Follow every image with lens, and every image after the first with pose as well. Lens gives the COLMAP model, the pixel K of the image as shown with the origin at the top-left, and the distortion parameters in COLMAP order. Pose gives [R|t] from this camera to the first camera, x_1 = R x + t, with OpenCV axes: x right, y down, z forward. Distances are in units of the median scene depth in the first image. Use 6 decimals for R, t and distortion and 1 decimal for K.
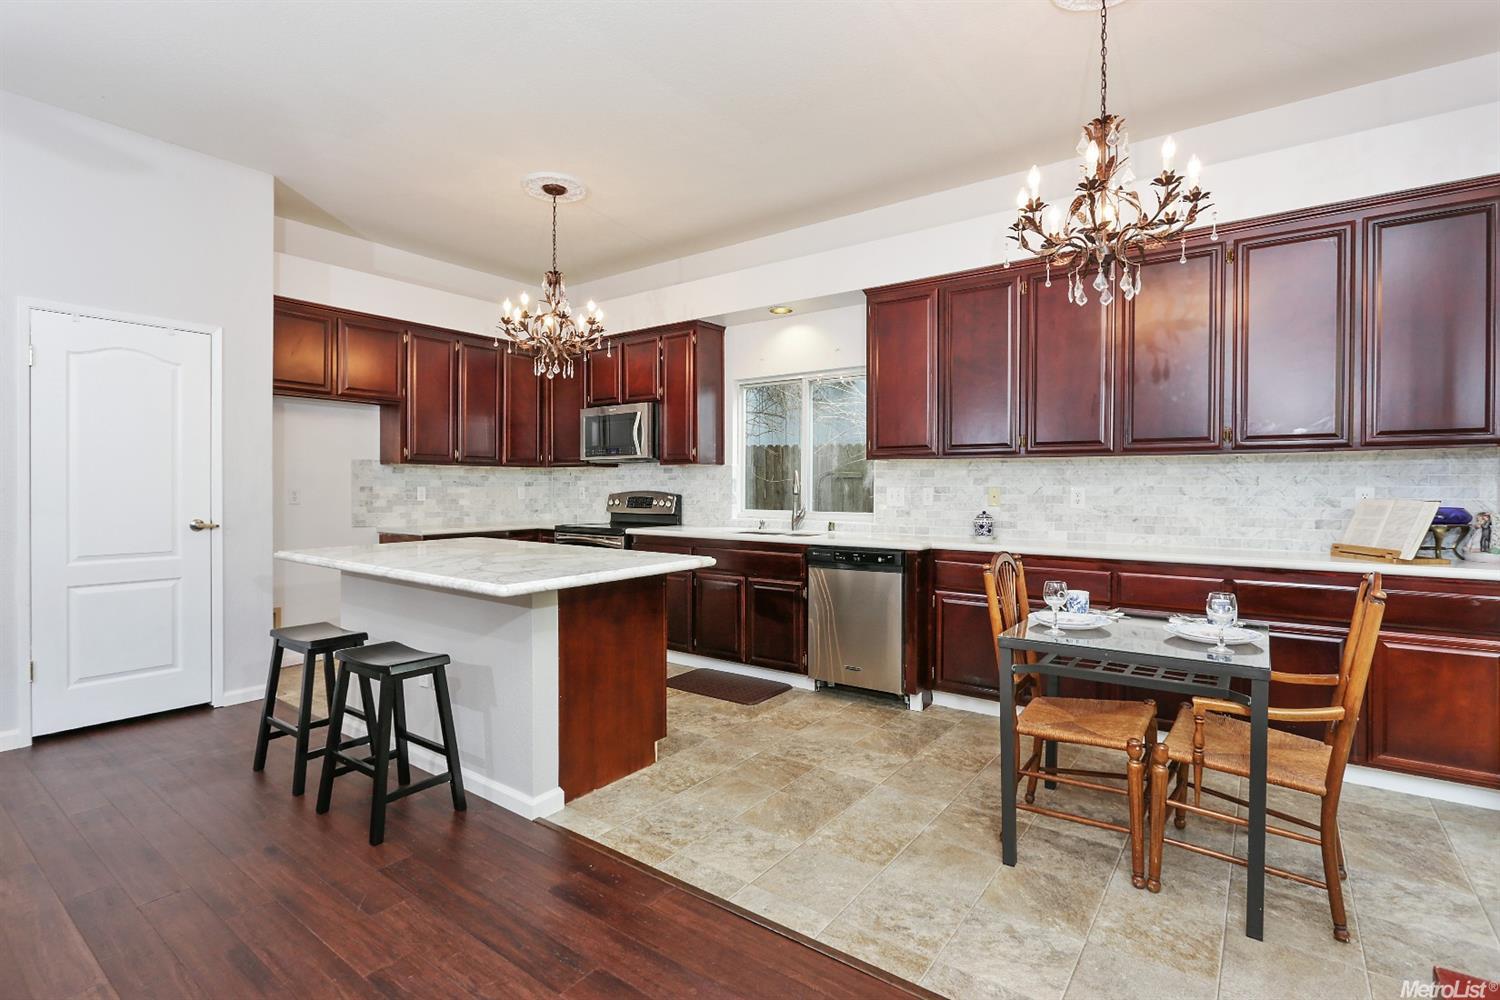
lens RADIAL K [[716.4, 0, 750.8], [0, 716.4, 500.3], [0, 0, 1]] dist [-0.007940, 0.002154]
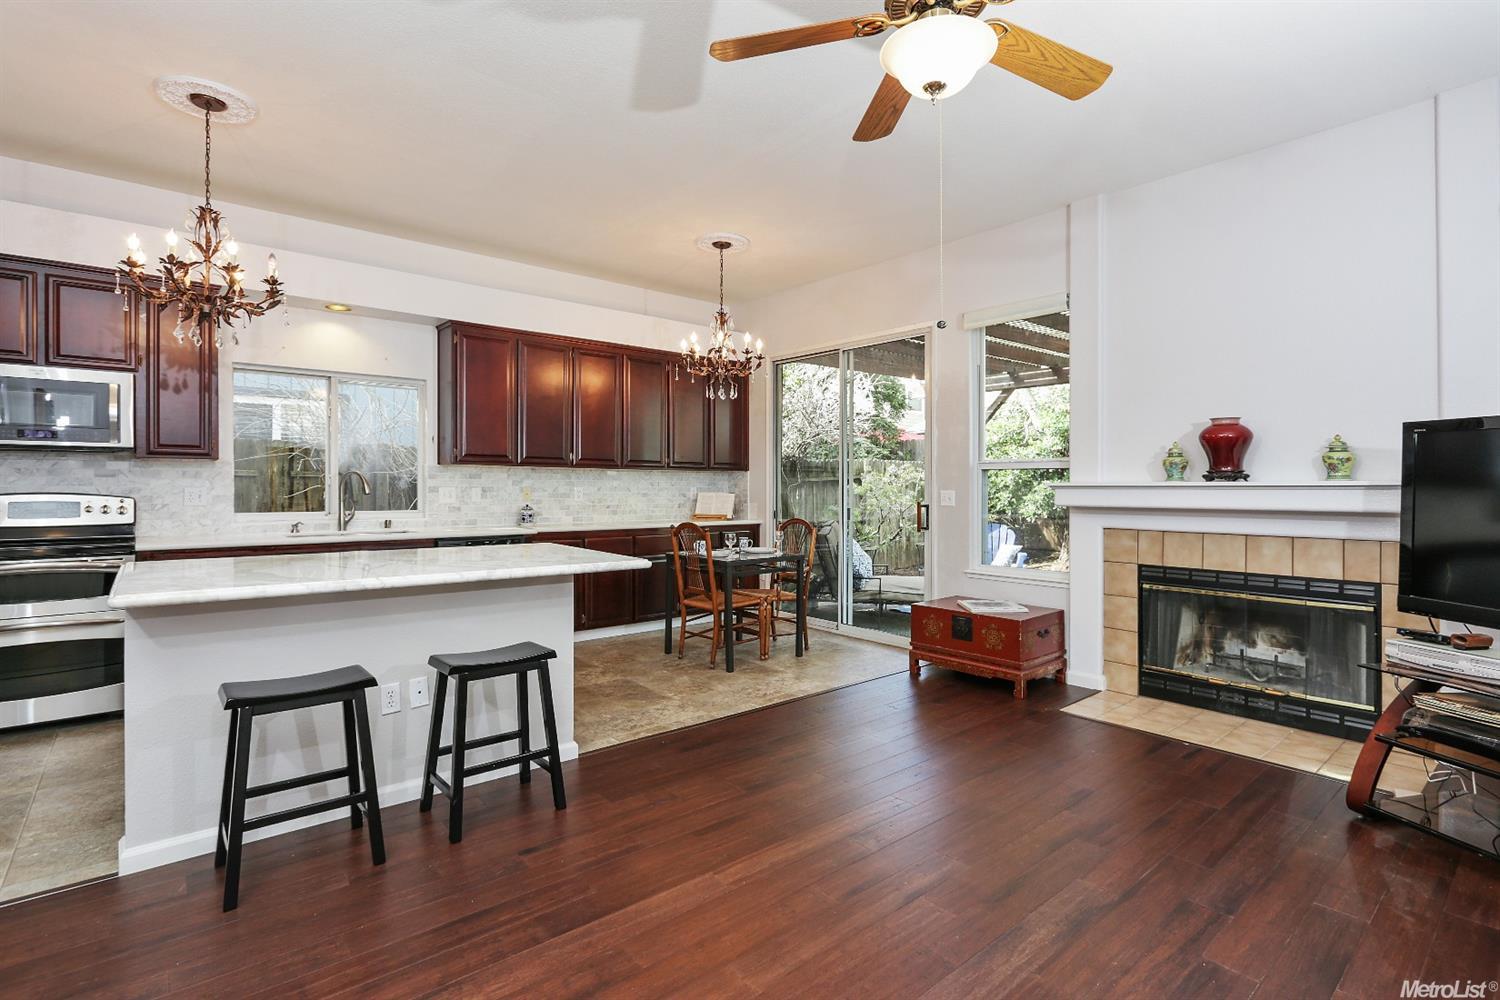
lens RADIAL K [[716.4, 0, 752.7], [0, 716.4, 500.4], [0, 0, 1]] dist [-0.007940, 0.002154]
pose [[0.223213, -0.019758, 0.974569, -0.988403], [0.015674, 0.999738, 0.016679, -0.009900], [-0.974644, 0.011552, 0.223464, 0.288730]]
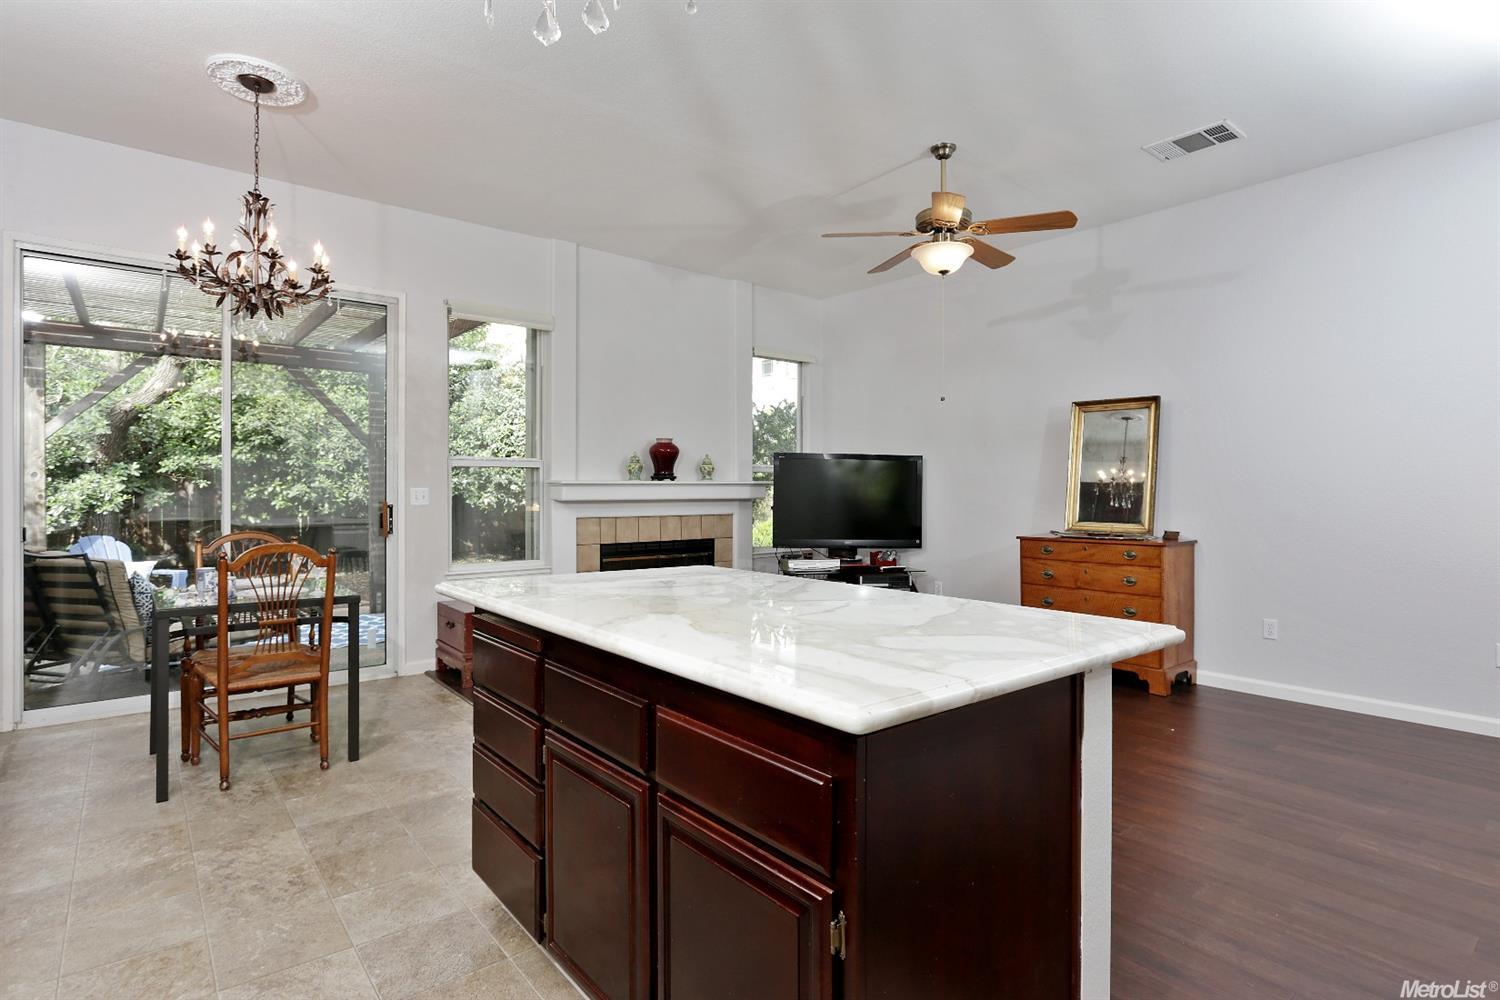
lens RADIAL K [[764.5, 0, 751.8], [0, 764.5, 488.6], [0, 0, 1]] dist [-0.001998, 0.000847]
pose [[-0.972729, -0.004787, 0.231894, -0.427715], [-0.000441, 0.999823, 0.018786, -0.023460], [-0.231943, 0.018172, -0.972560, 1.382832]]
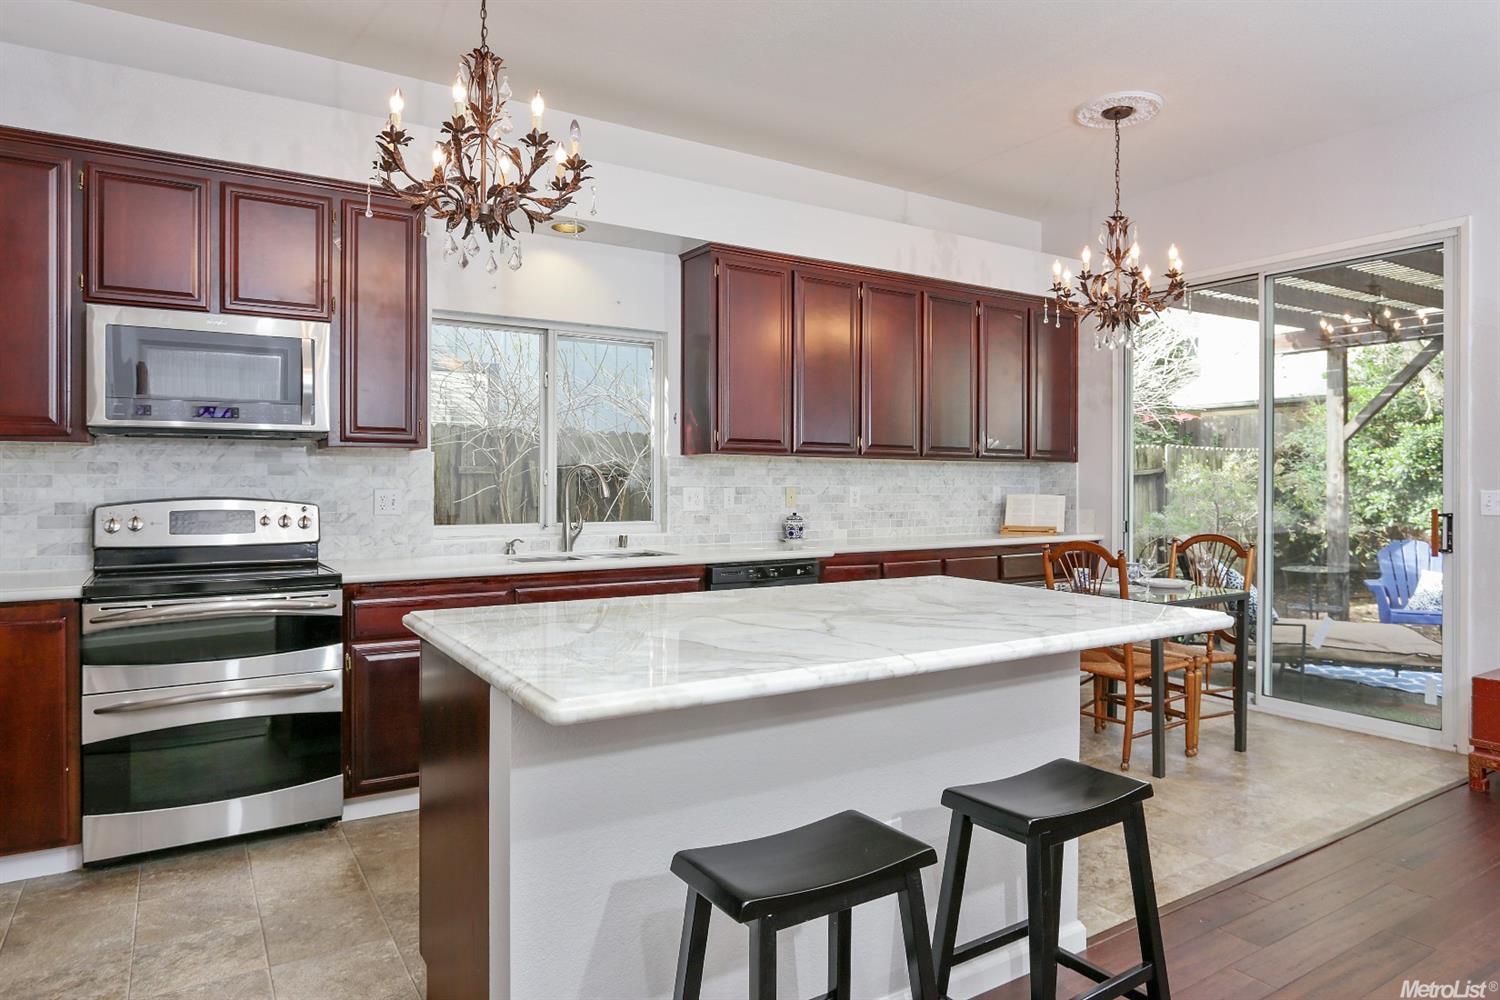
lens RADIAL K [[910.2, 0, 750.7], [0, 910.2, 498.8], [0, 0, 1]] dist [-0.008275, 0.003875]
pose [[0.352548, -0.015500, 0.935665, -0.881292], [0.019187, 0.999772, 0.009333, -0.016555], [-0.935597, 0.014662, 0.352765, 0.676168]]
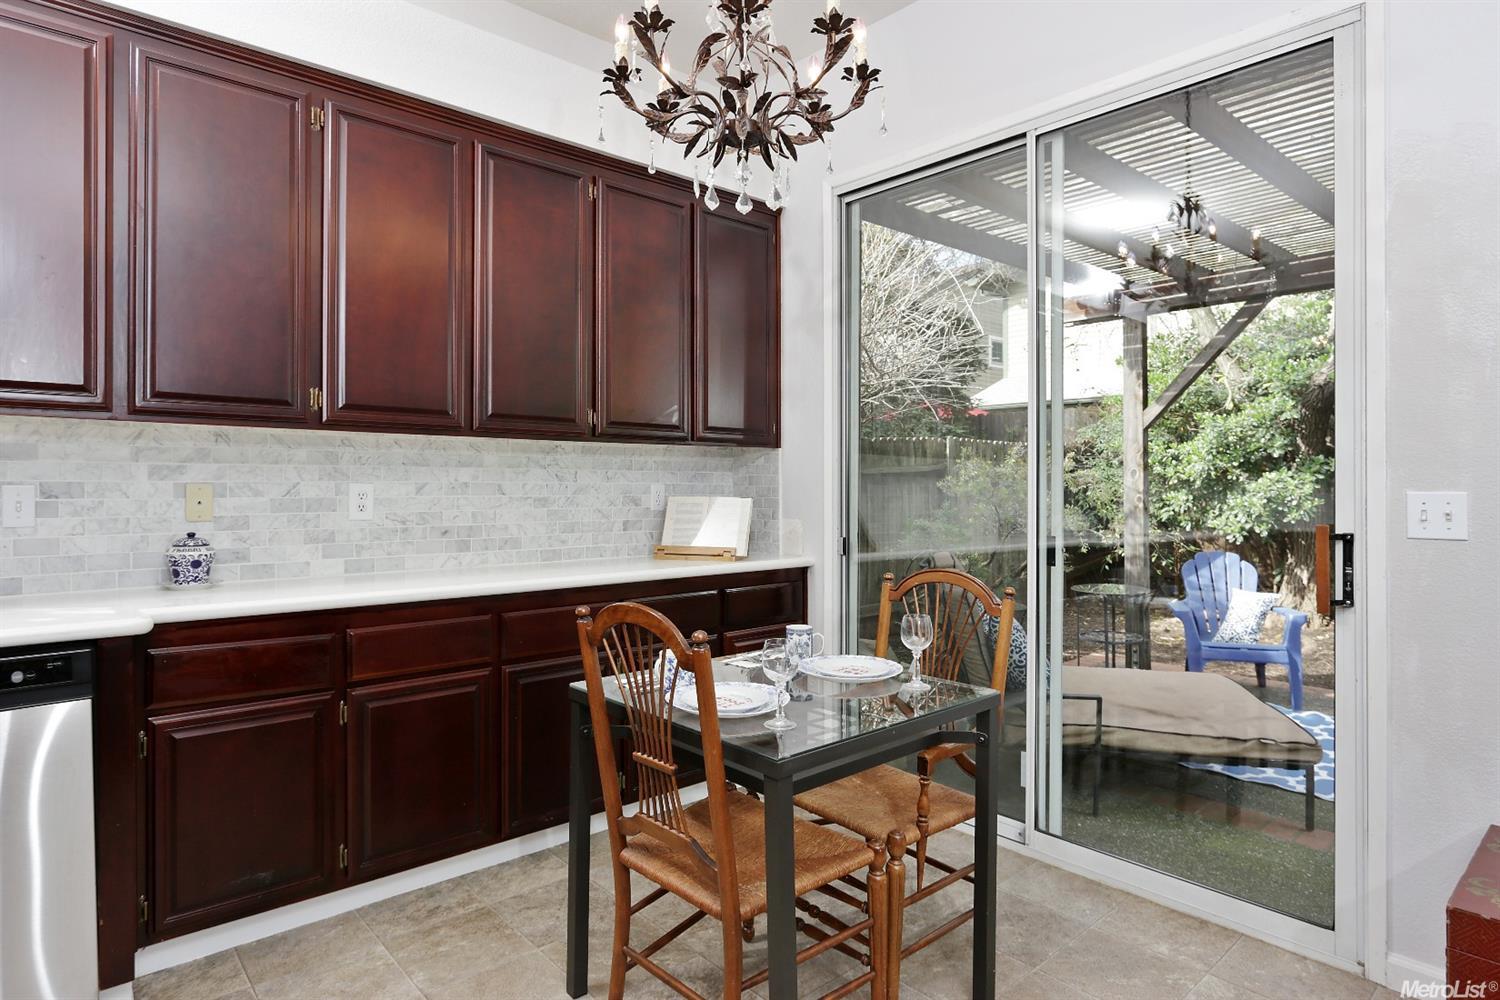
lens RADIAL K [[831.7, 0, 743.2], [0, 831.7, 487.2], [0, 0, 1]] dist [-0.010203, 0.001769]
pose [[0.214018, -0.003842, 0.976822, -0.162463], [0.017491, 0.999847, 0.000101, -0.010076], [-0.976673, 0.017064, 0.214053, 0.541499]]
